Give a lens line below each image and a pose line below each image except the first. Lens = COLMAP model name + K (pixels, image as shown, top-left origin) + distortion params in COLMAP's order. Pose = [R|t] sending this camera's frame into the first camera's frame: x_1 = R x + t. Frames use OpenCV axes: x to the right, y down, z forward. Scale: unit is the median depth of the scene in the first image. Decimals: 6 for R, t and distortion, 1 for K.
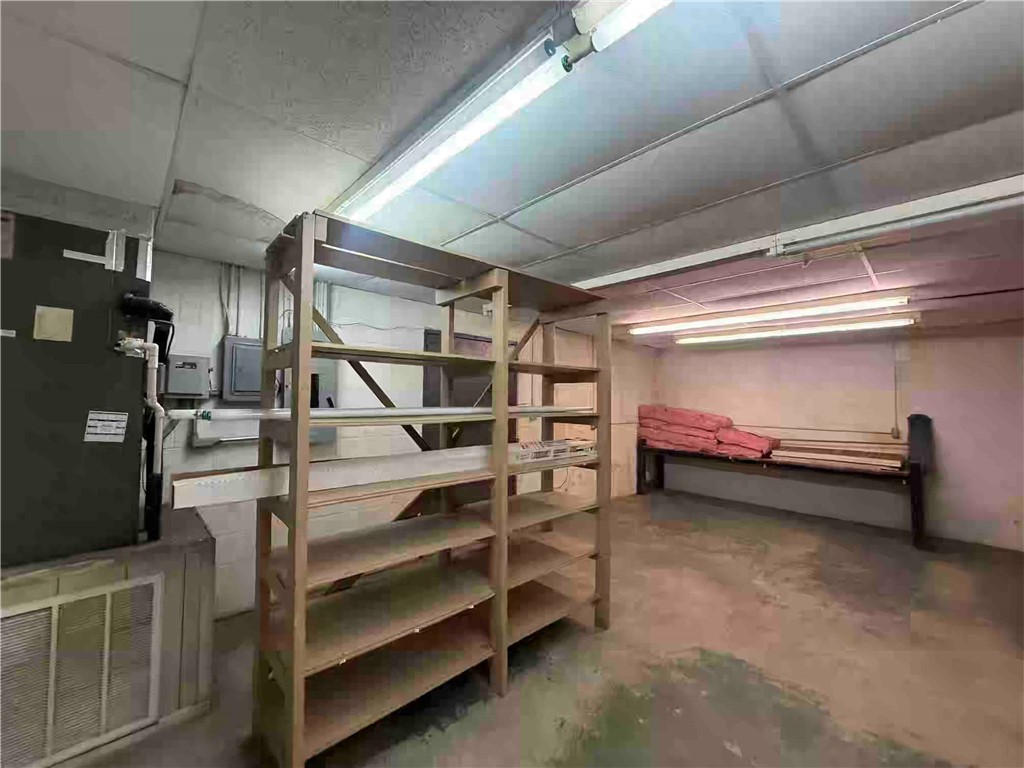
lens RADIAL K [[408.3, 0, 506.8], [0, 408.3, 383.7], [0, 0, 1]] dist [-0.001529, 0.000275]
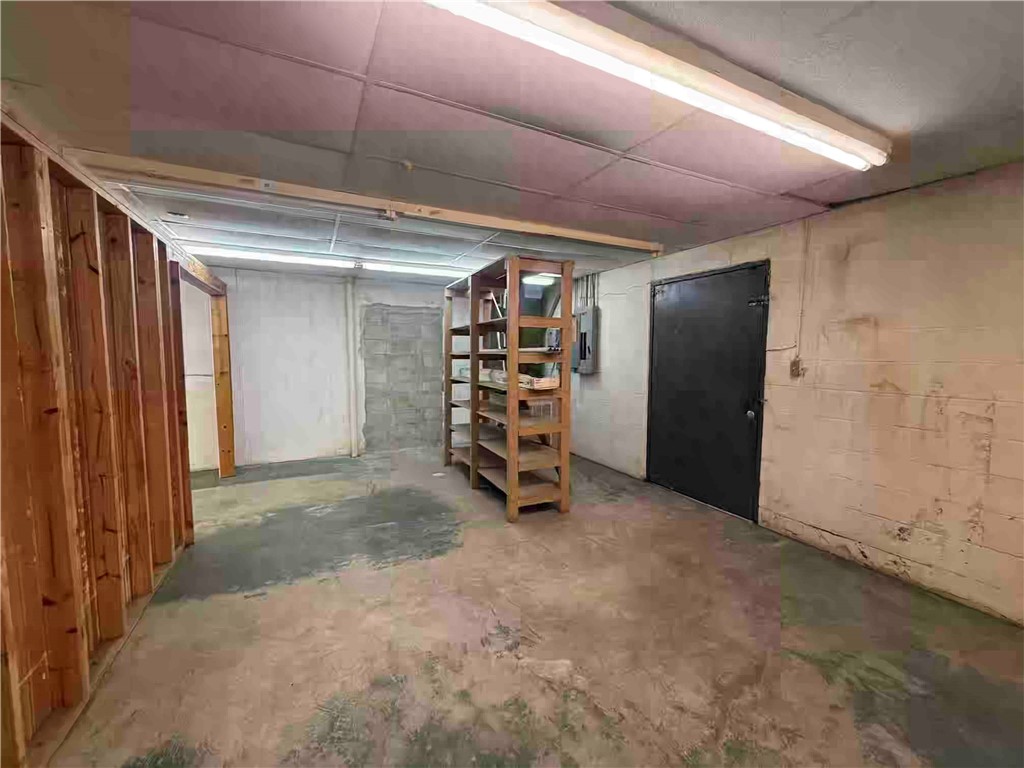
lens RADIAL K [[408.3, 0, 510.6], [0, 408.3, 383.4], [0, 0, 1]] dist [-0.001529, 0.000275]
pose [[-0.298806, 0.056866, -0.952618, 1.331197], [0.026278, 0.998335, 0.051352, 0.097298], [0.953952, -0.009689, -0.299803, 1.294273]]
